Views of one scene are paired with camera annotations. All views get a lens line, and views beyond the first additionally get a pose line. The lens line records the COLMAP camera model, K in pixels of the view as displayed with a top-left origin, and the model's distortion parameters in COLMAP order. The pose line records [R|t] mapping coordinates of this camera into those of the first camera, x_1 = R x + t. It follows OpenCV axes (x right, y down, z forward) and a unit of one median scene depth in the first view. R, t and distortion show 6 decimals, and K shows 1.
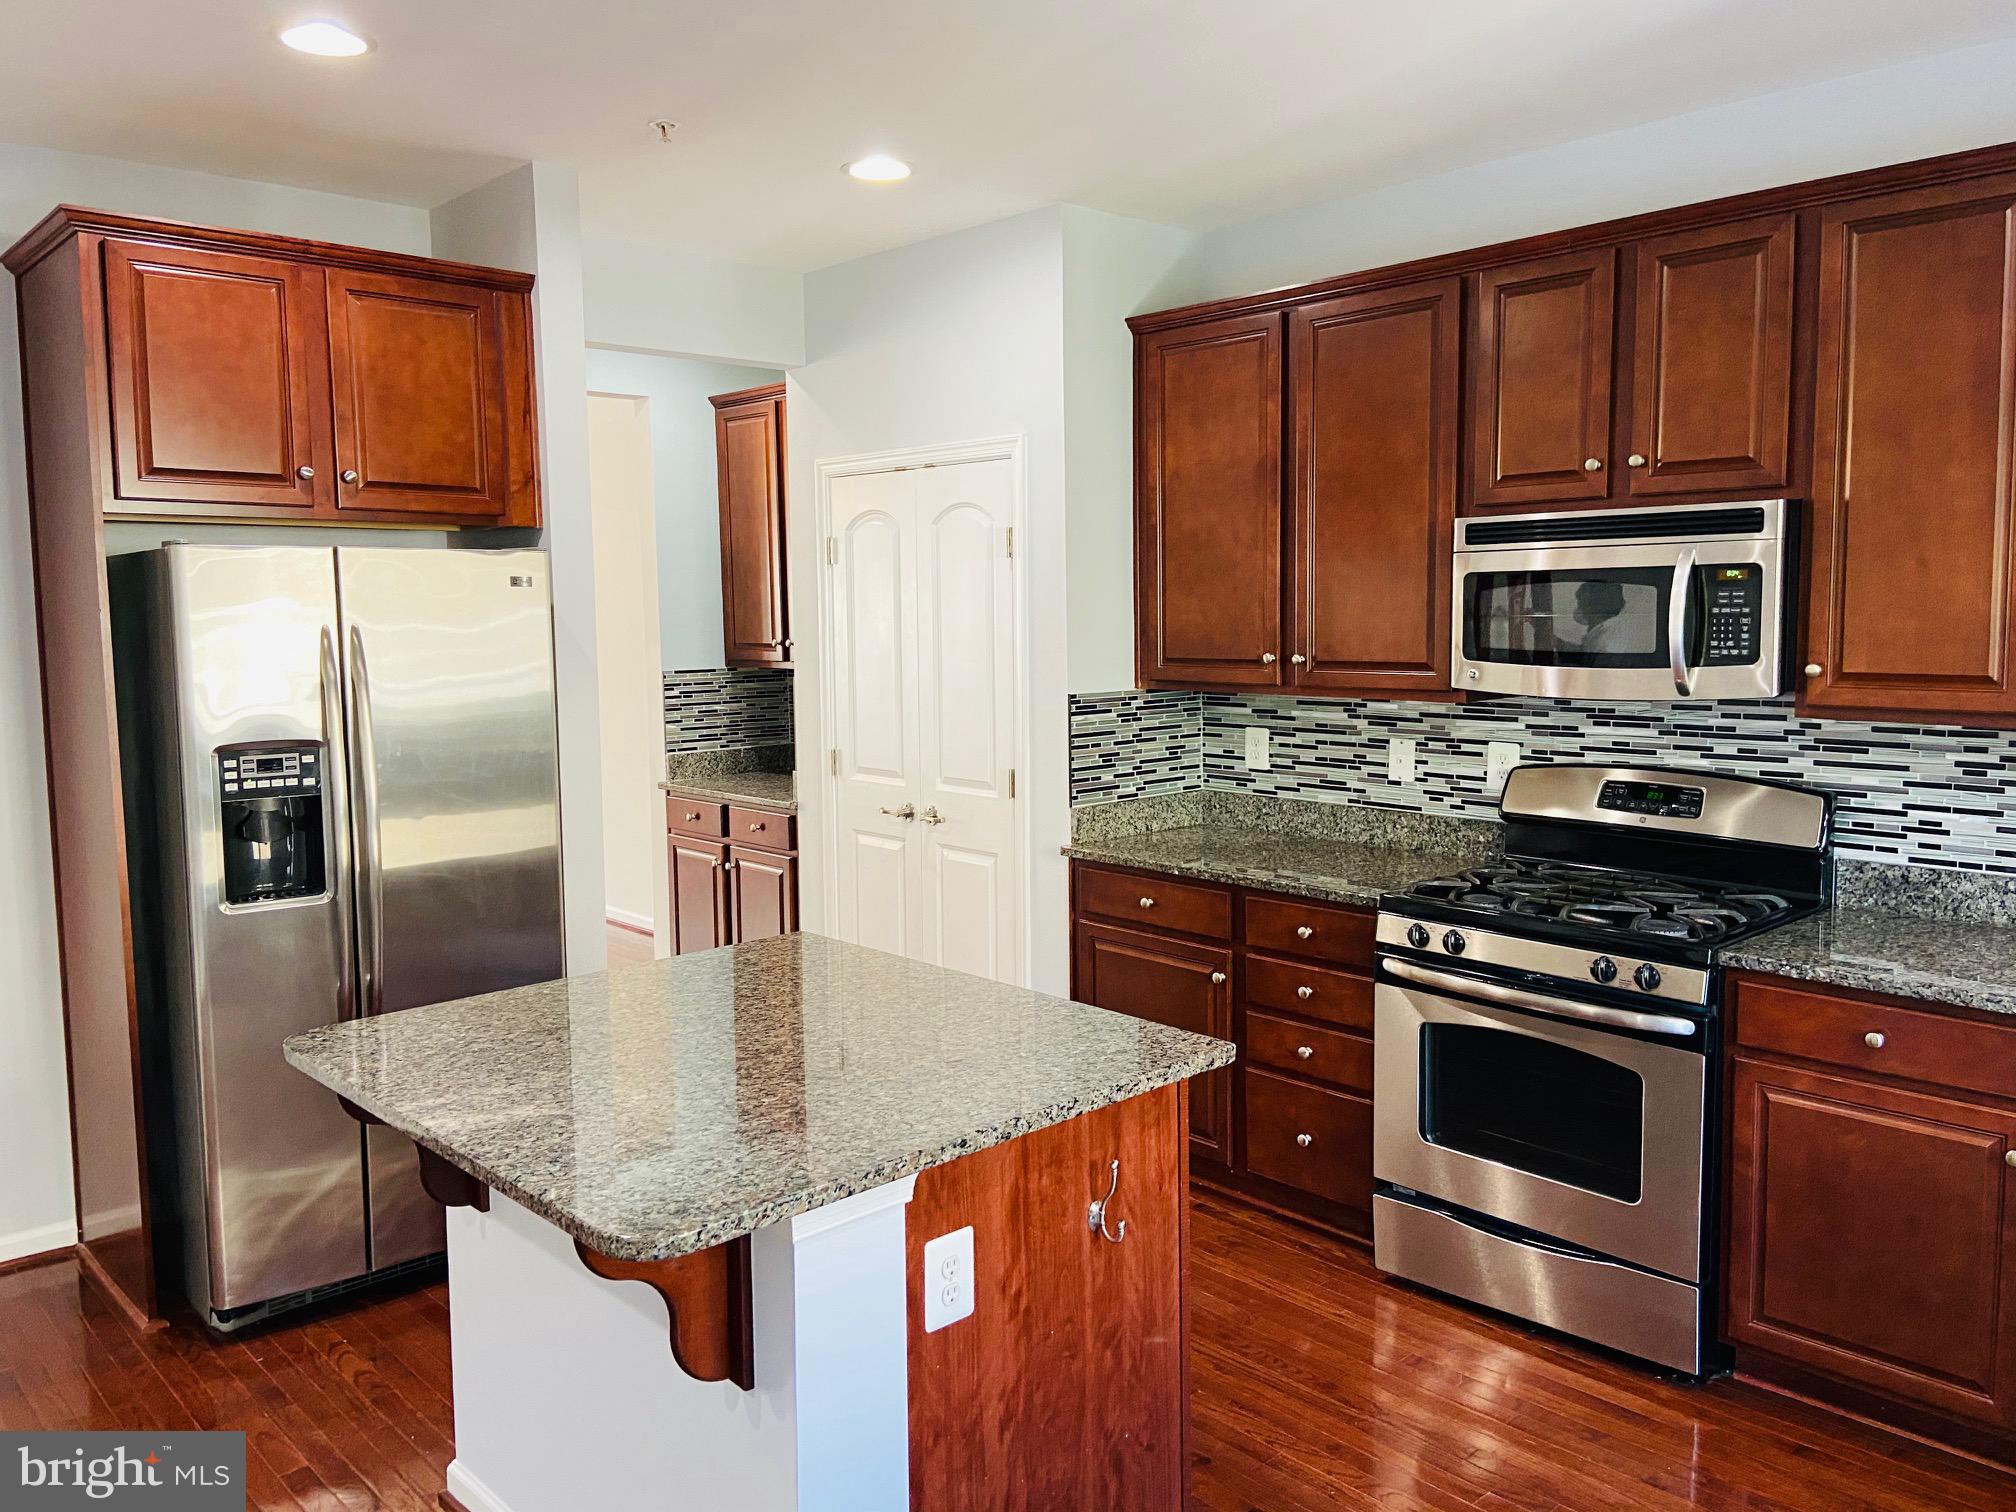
lens RADIAL K [[1530.3, 0, 1008.1], [0, 1530.3, 740.3], [0, 0, 1]] dist [0.091099, -0.085862]
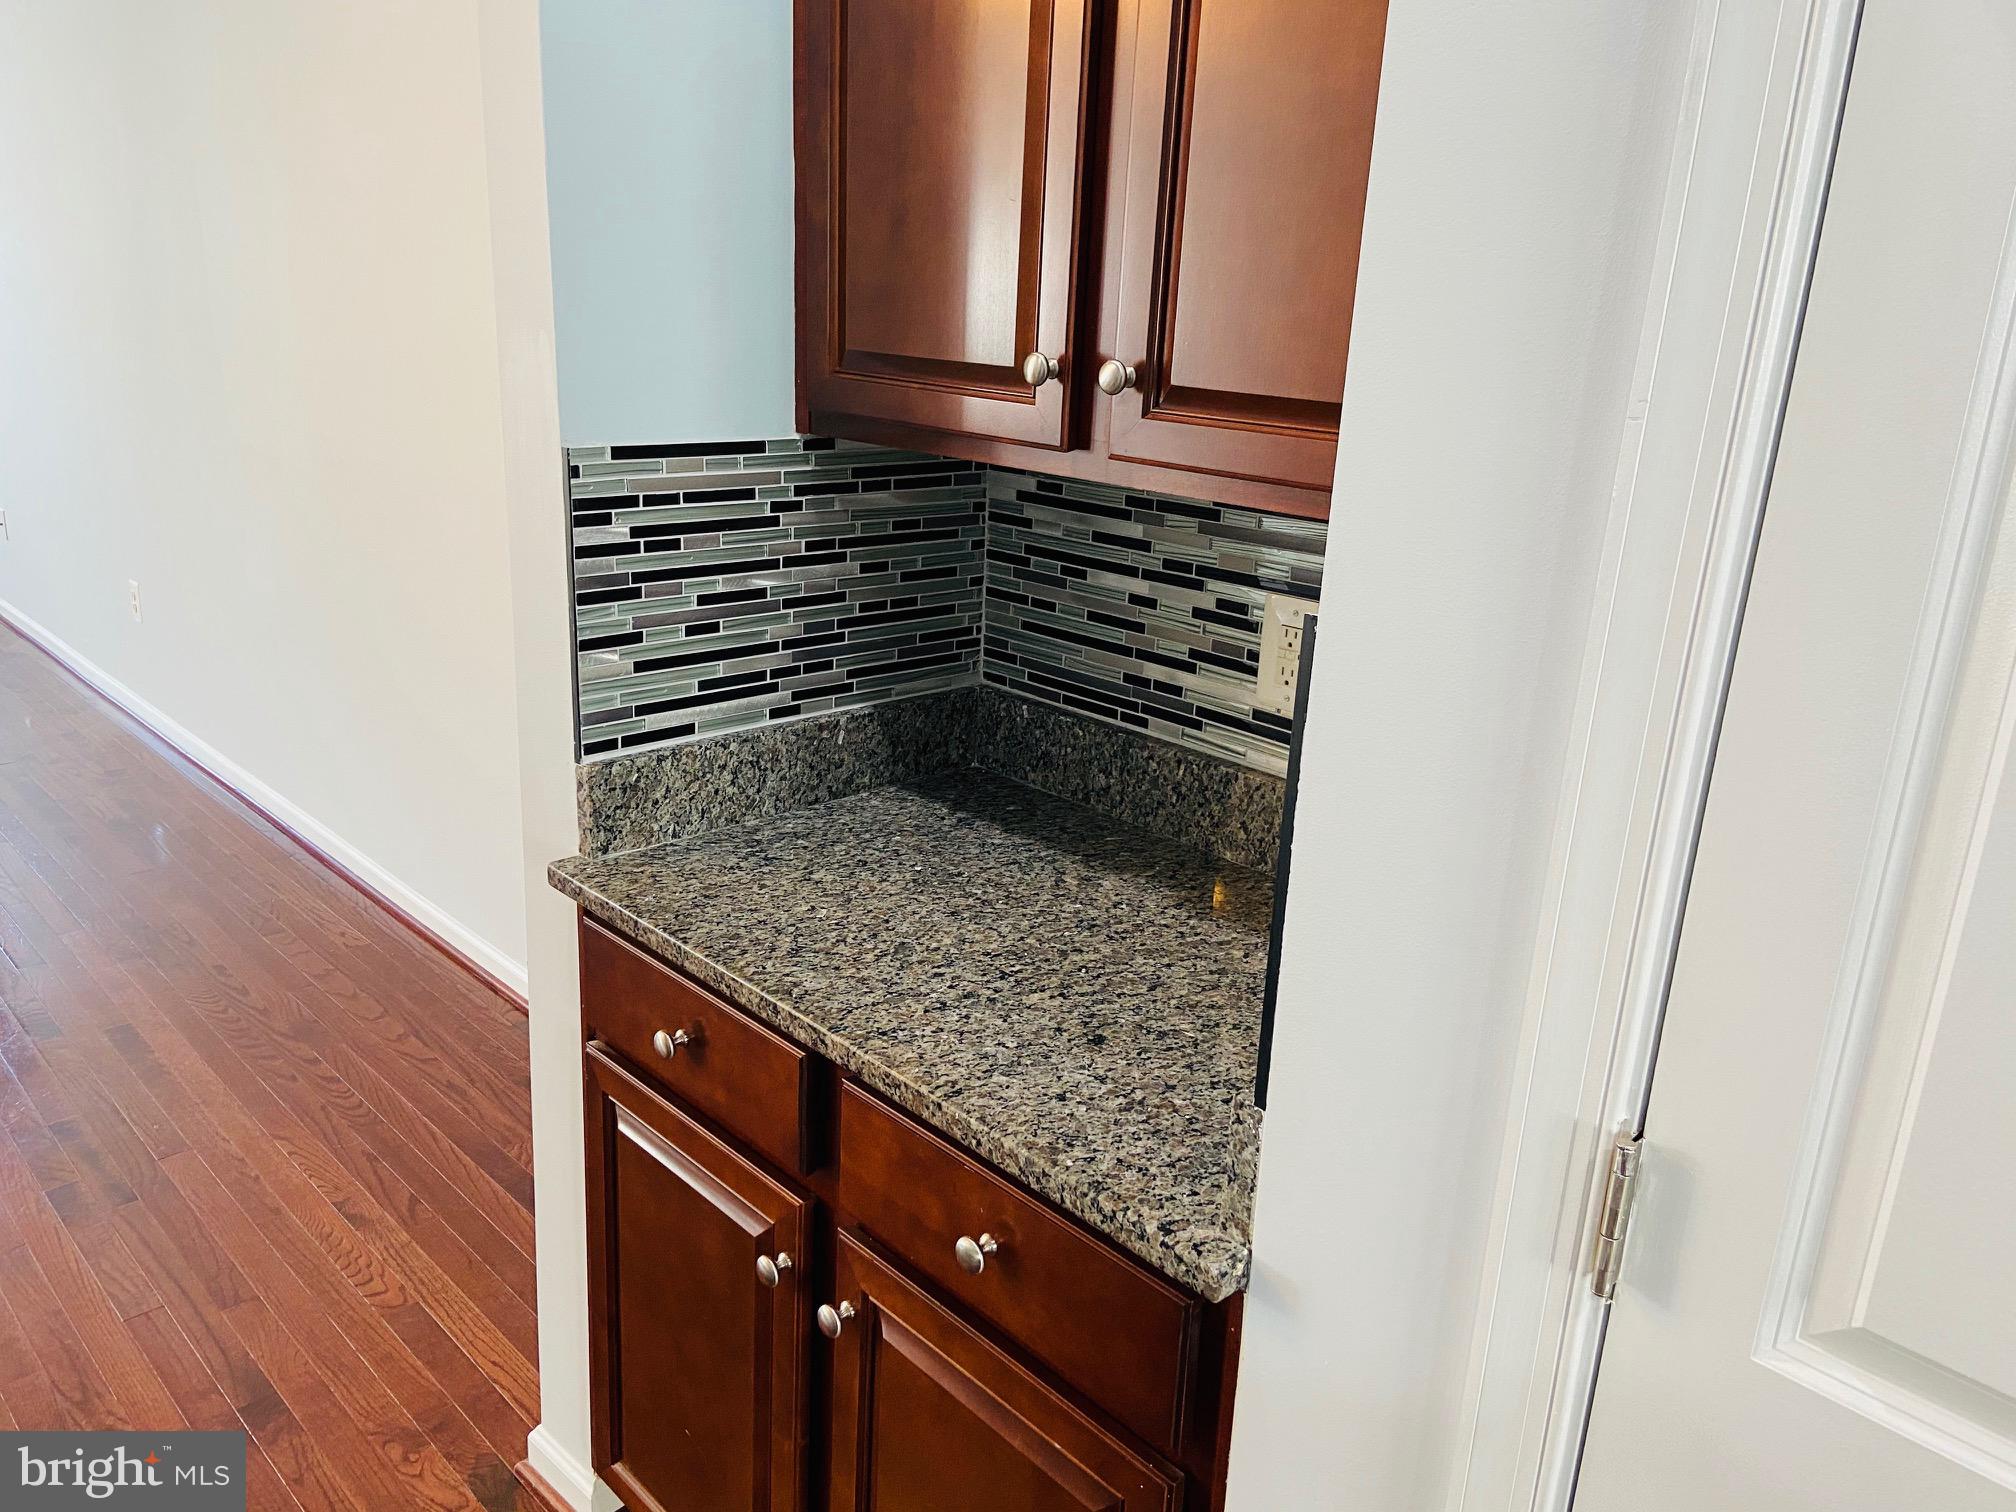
lens RADIAL K [[1530.3, 0, 1015.0], [0, 1530.3, 754.6], [0, 0, 1]] dist [0.091099, -0.085862]
pose [[0.997595, 0.053518, 0.044035, -0.129968], [-0.061365, 0.977393, 0.202331, -0.042291], [-0.032212, -0.204547, 0.978327, 0.602344]]
